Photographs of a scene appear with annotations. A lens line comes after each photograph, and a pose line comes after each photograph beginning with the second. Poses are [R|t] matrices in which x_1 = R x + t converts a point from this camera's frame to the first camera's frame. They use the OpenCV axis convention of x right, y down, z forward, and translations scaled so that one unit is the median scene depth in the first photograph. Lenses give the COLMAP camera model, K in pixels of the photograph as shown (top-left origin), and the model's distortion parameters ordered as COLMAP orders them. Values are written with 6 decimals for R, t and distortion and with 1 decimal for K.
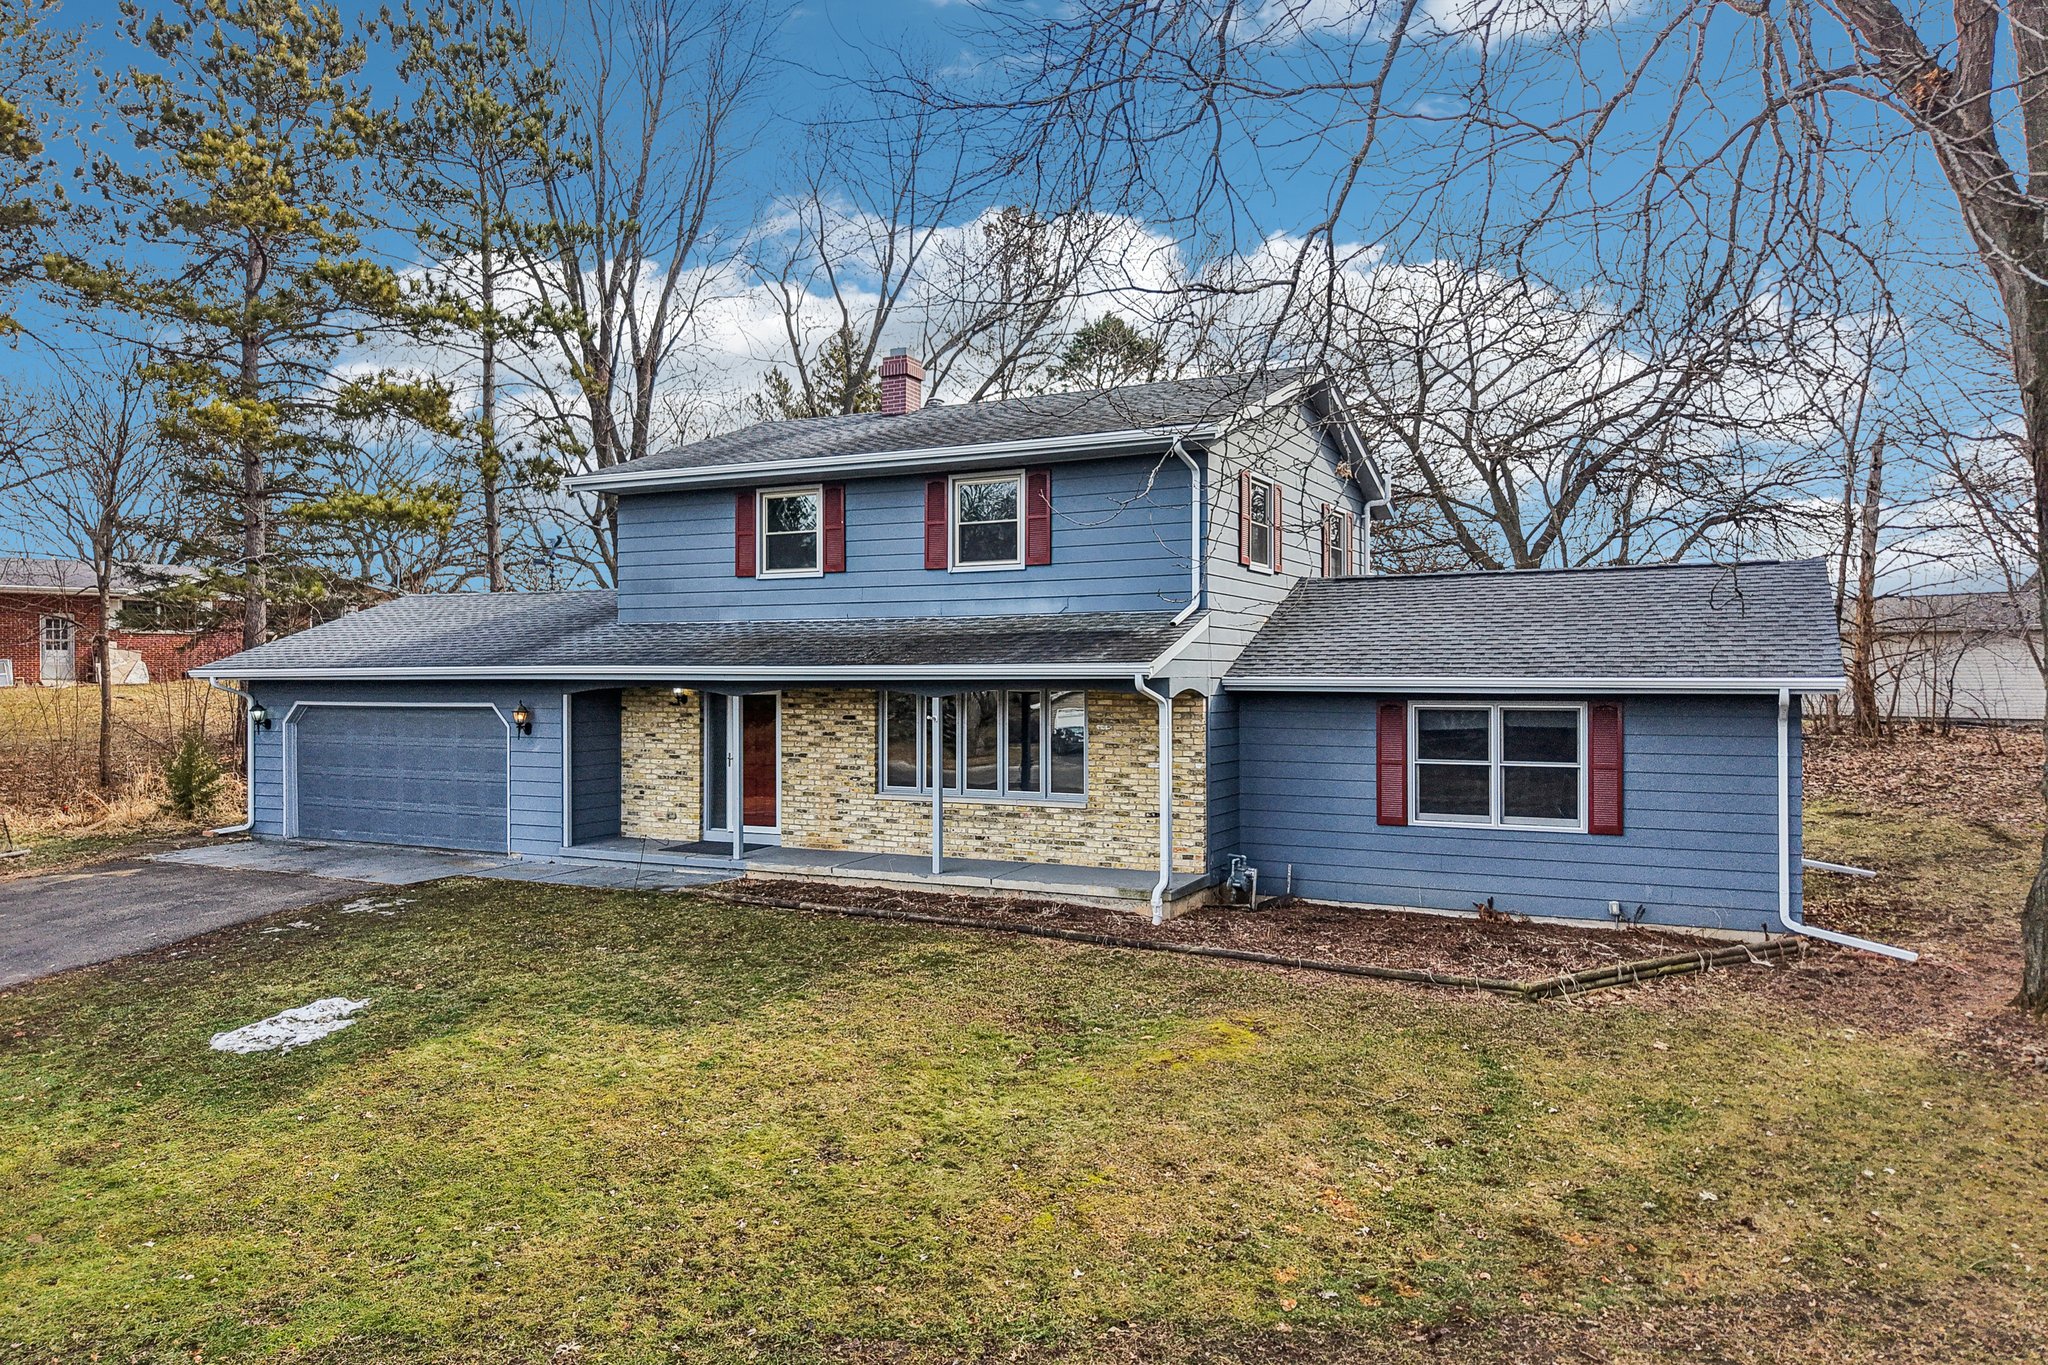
lens RADIAL K [[1372.8, 0, 1021.9], [0, 1372.8, 735.2], [0, 0, 1]] dist [0.010657, -0.007535]
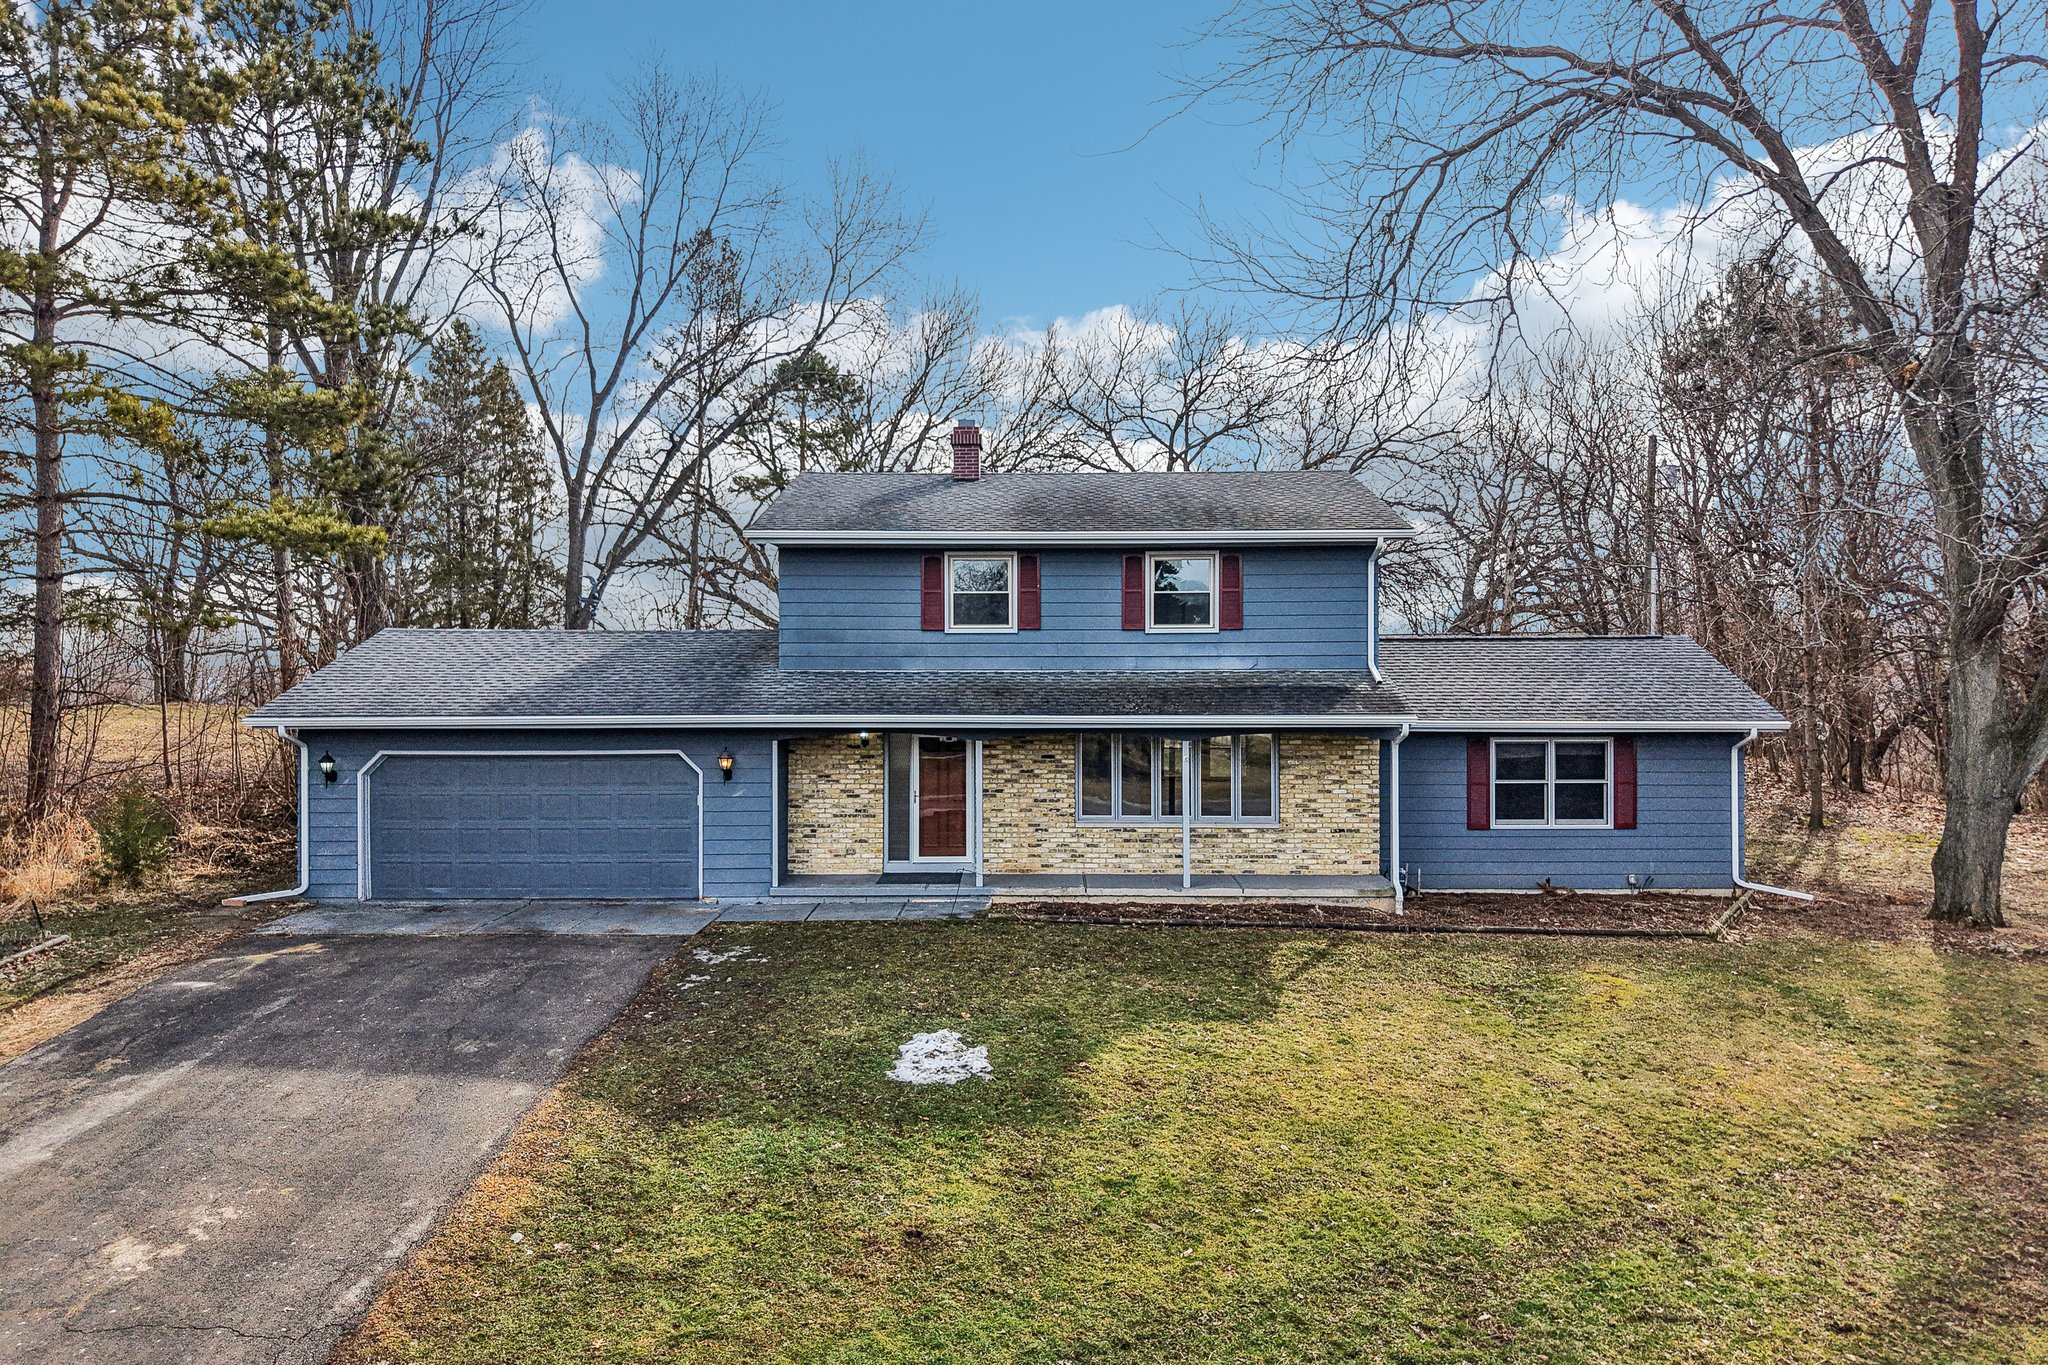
lens RADIAL K [[1416.1, 0, 1024.1], [0, 1416.1, 726.5], [0, 0, 1]] dist [0.002734, -0.002620]
pose [[0.898196, -0.017288, 0.439256, -0.687719], [0.017035, 0.999845, 0.004518, -0.045641], [-0.439266, 0.003425, 0.898351, -0.049372]]
